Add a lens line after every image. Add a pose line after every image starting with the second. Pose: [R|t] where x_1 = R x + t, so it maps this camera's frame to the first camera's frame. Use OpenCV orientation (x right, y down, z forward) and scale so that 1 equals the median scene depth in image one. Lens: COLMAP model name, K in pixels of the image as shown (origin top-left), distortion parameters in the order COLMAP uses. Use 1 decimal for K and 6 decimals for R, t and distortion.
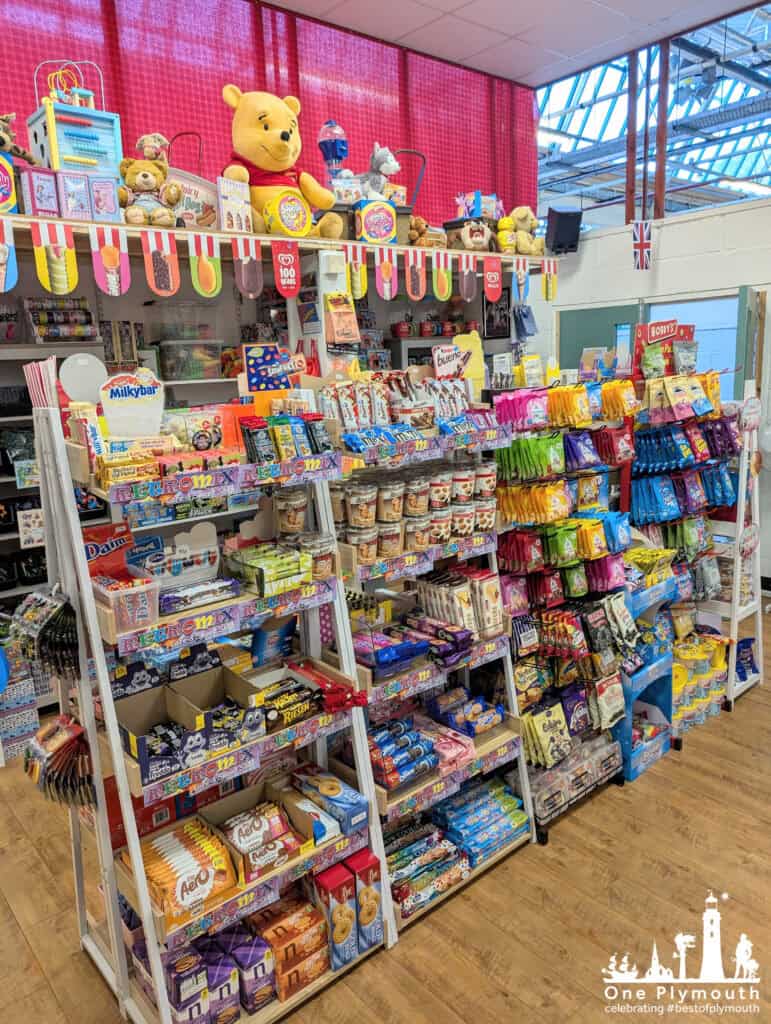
lens RADIAL K [[750.3, 0, 385.2], [0, 750.3, 515.2], [0, 0, 1]] dist [0.003611, -0.007096]
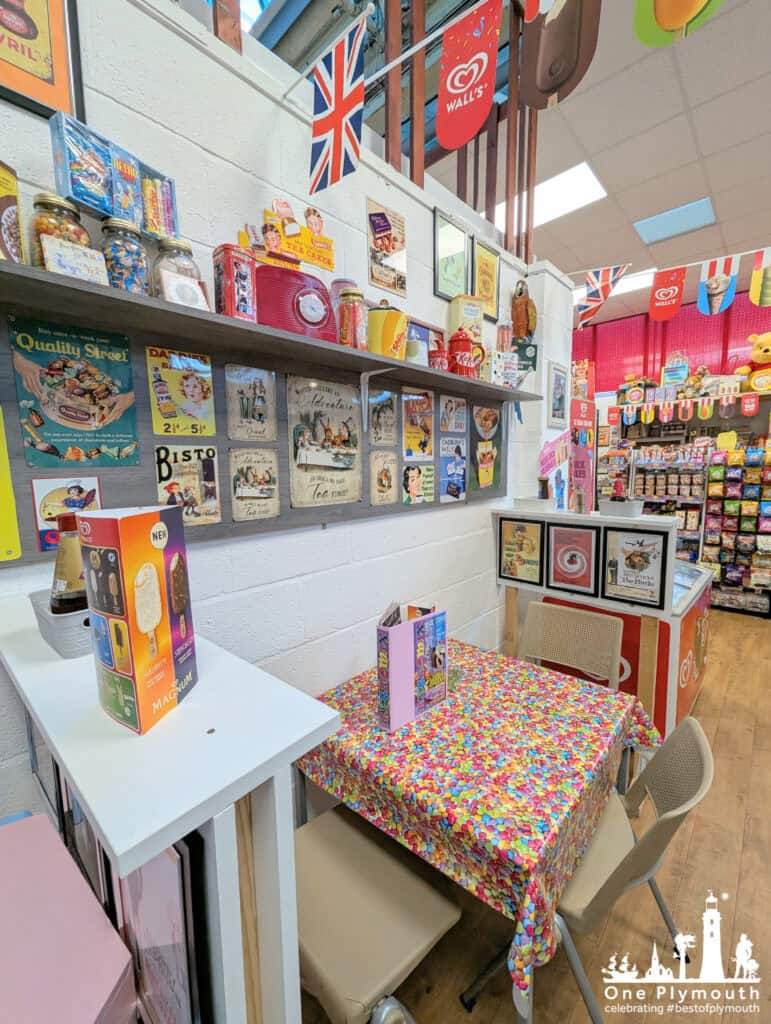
lens RADIAL K [[420.7, 0, 390.1], [0, 420.7, 515.5], [0, 0, 1]] dist [0.001806, -0.000120]
pose [[0.117210, 0.146902, -0.982182, 1.298955], [-0.198806, 0.972450, 0.121722, 0.108556], [0.973005, 0.180997, 0.143186, -0.332032]]
